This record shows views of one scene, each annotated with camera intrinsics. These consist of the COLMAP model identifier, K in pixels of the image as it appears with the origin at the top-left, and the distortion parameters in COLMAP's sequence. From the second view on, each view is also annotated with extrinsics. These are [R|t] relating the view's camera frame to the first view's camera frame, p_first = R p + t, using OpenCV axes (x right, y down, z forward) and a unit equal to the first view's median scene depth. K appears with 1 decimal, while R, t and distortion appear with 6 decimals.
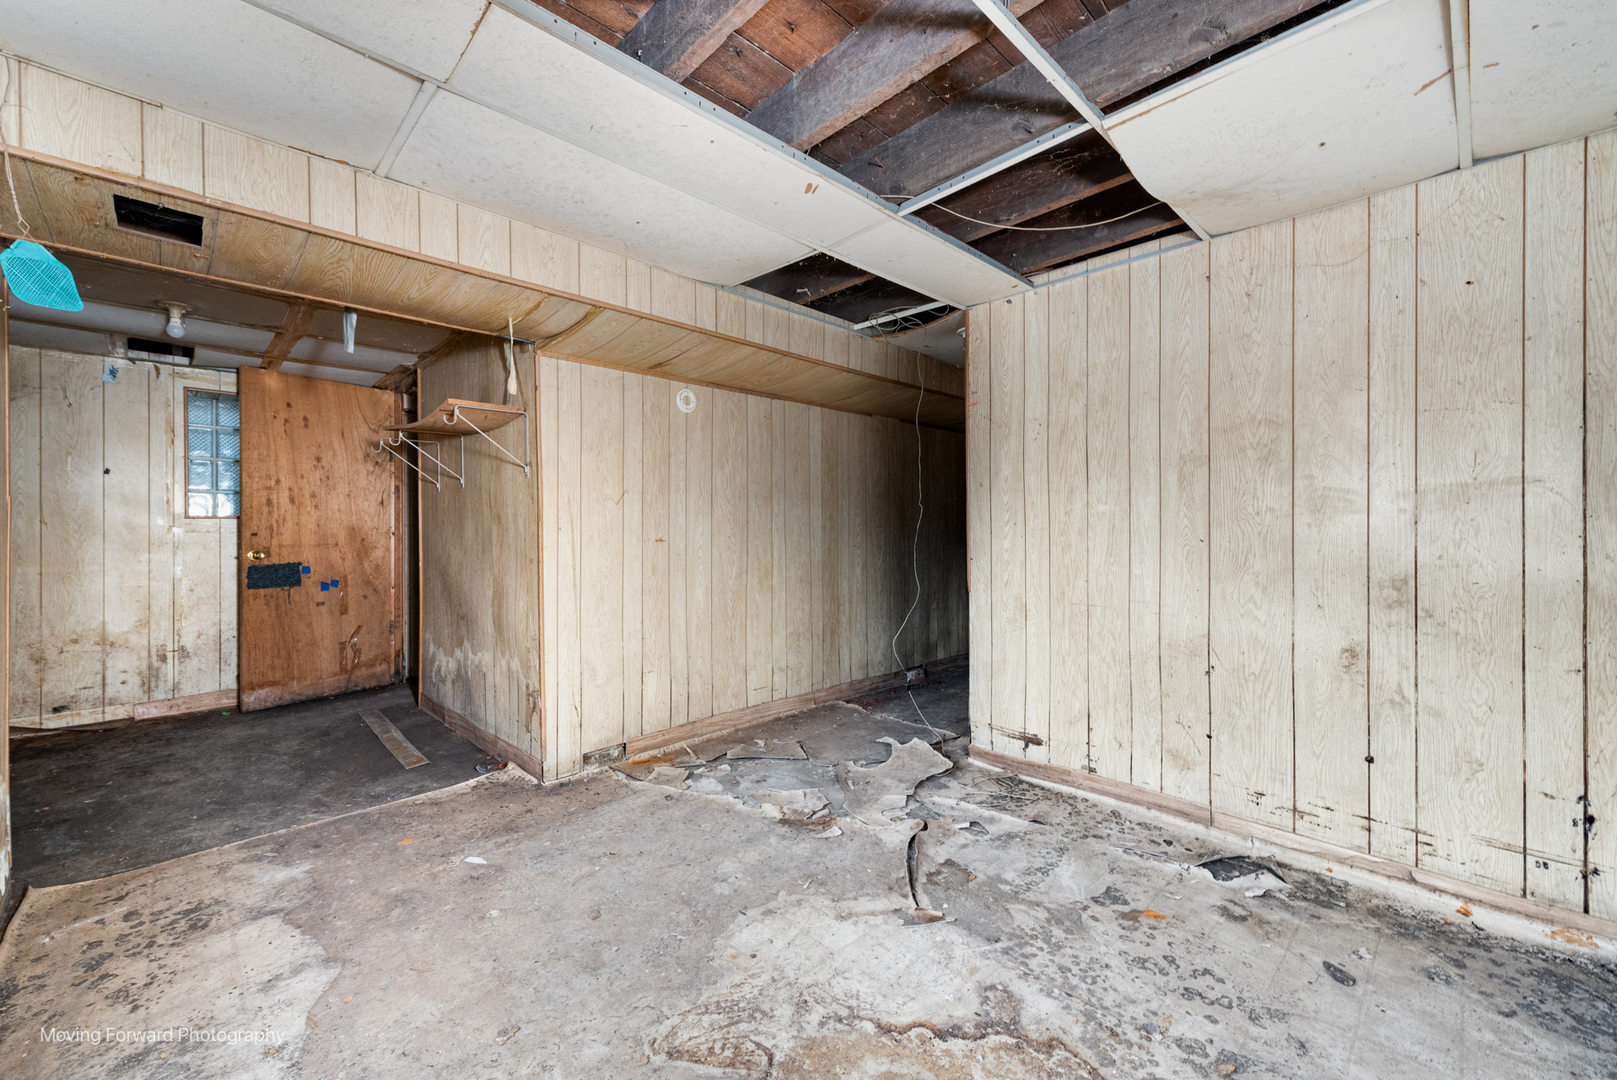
lens RADIAL K [[630.1, 0, 798.2], [0, 630.1, 532.4], [0, 0, 1]] dist [-0.000443, -0.000249]
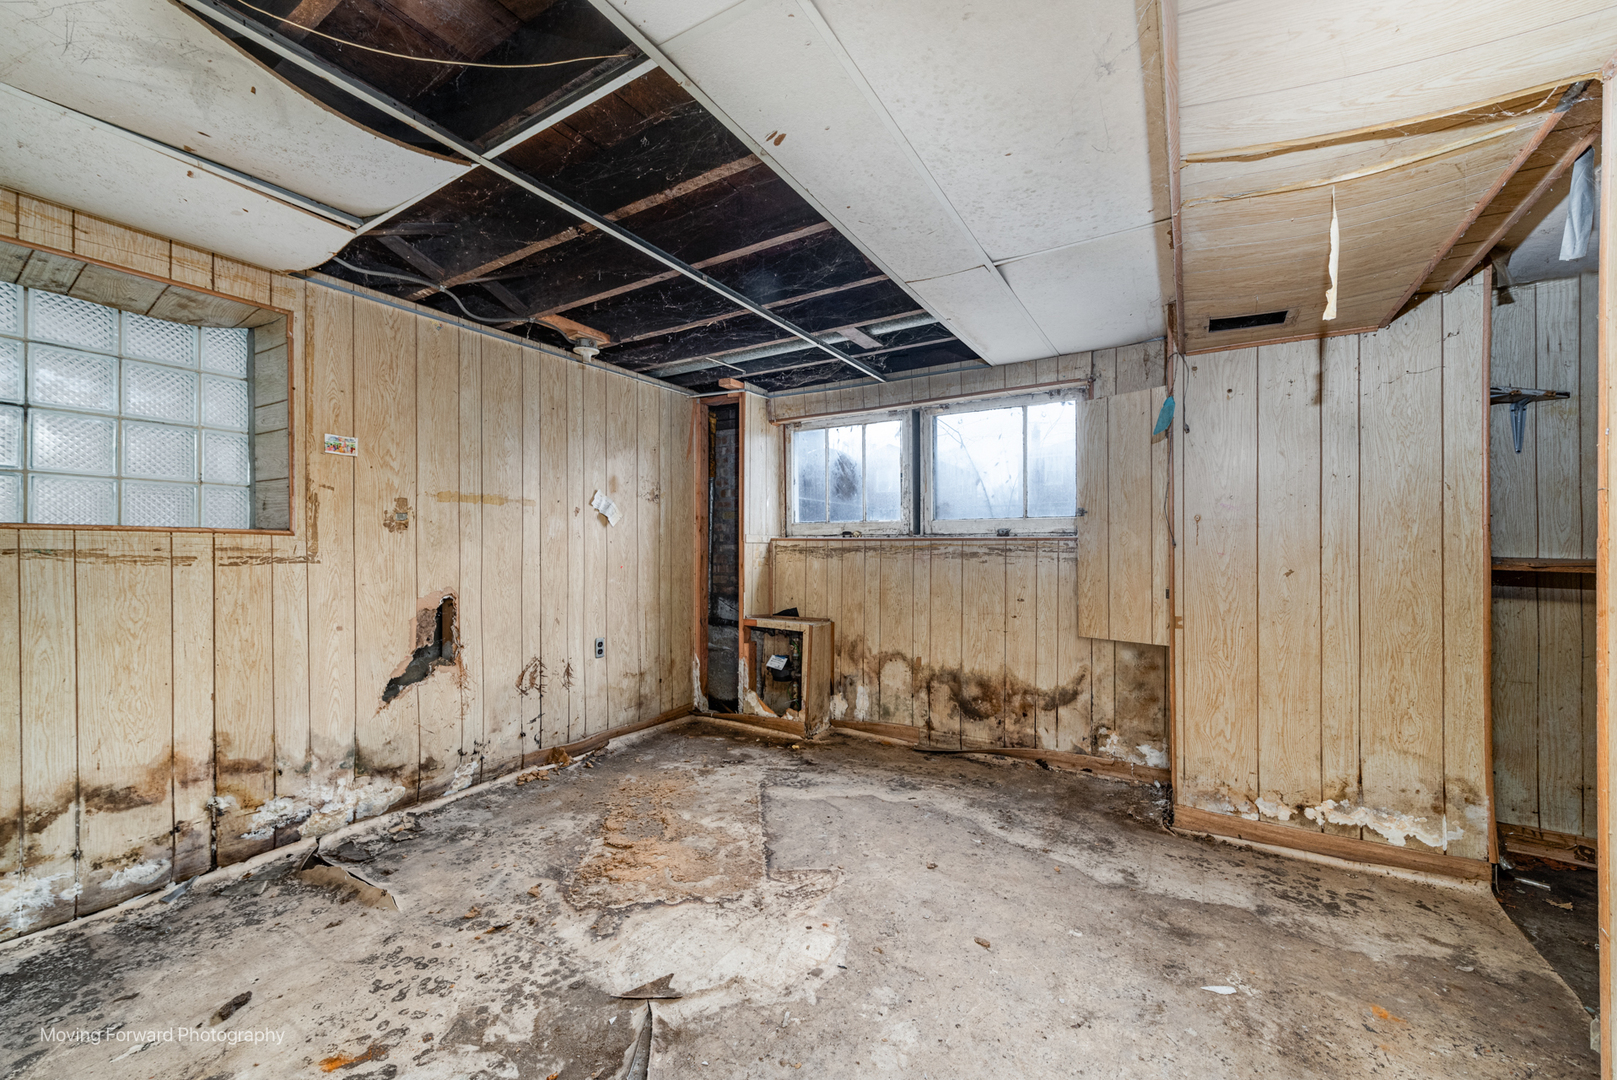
lens RADIAL K [[630.1, 0, 801.4], [0, 630.1, 549.5], [0, 0, 1]] dist [-0.000443, -0.000249]
pose [[-0.969600, 0.000206, -0.244695, 0.228579], [0.000321, 1.000000, -0.000430, -0.020117], [0.244695, -0.000496, -0.969600, 2.161819]]
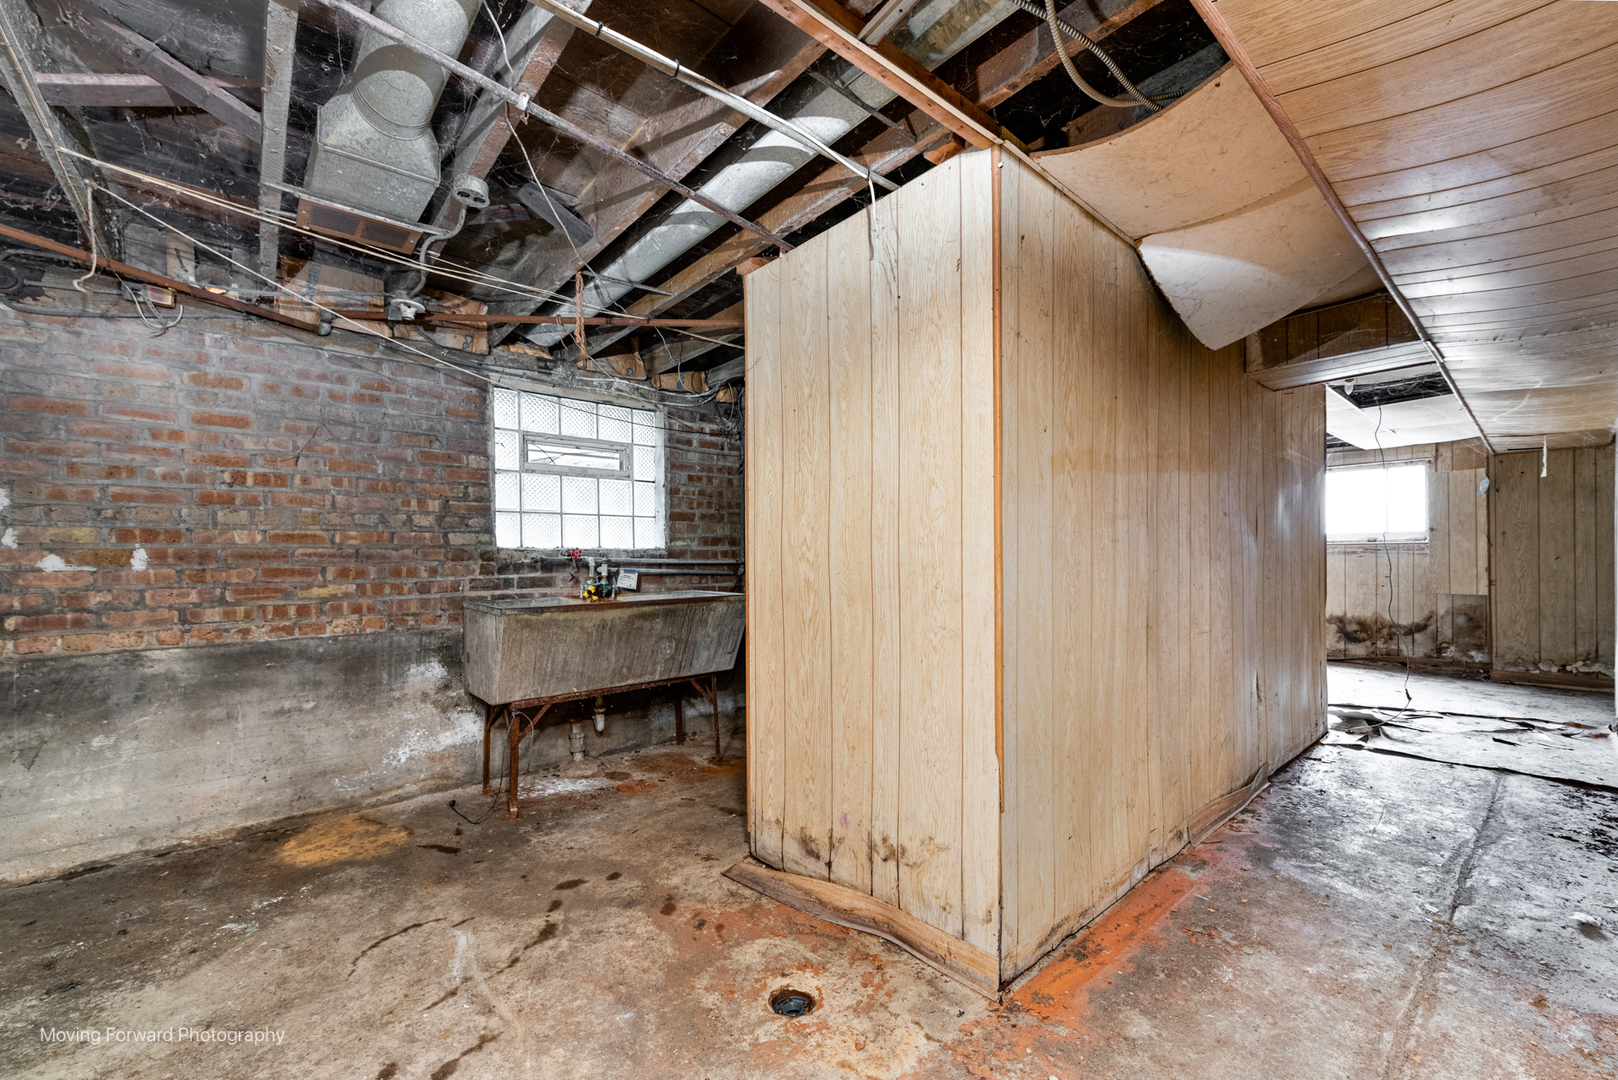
lens RADIAL K [[630.5, 0, 815.0], [0, 630.5, 556.7], [0, 0, 1]] dist [-0.000443, -0.000249]
pose [[-0.997990, 0.001636, 0.063346, 2.537693], [0.001281, 0.999983, -0.005630, 0.050525], [-0.063354, -0.005538, -0.997976, 4.684823]]
